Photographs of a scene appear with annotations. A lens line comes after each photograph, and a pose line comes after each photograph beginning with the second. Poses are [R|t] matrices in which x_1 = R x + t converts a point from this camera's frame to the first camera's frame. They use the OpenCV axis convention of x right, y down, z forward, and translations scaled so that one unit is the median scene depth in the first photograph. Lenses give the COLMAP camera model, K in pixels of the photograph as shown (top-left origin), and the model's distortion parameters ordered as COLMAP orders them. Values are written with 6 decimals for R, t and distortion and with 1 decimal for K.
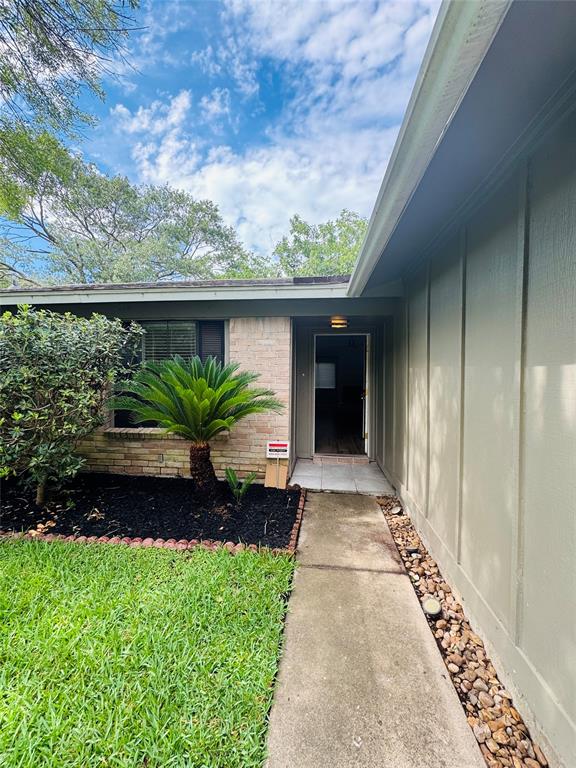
lens RADIAL K [[308.3, 0, 288.0], [0, 308.3, 384.0], [0, 0, 1]] dist [0.000332, -0.000268]
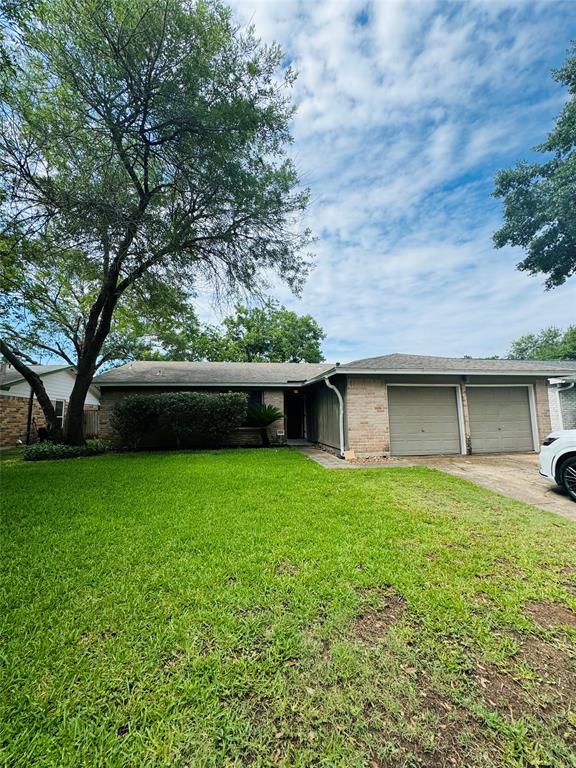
lens RADIAL K [[308.3, 0, 288.0], [0, 308.3, 384.0], [0, 0, 1]] dist [0.000332, -0.000268]
pose [[0.959912, 0.005760, 0.280241, -0.158149], [0.030167, 0.991859, -0.123718, 0.022334], [-0.278673, 0.127213, 0.951924, -0.391433]]
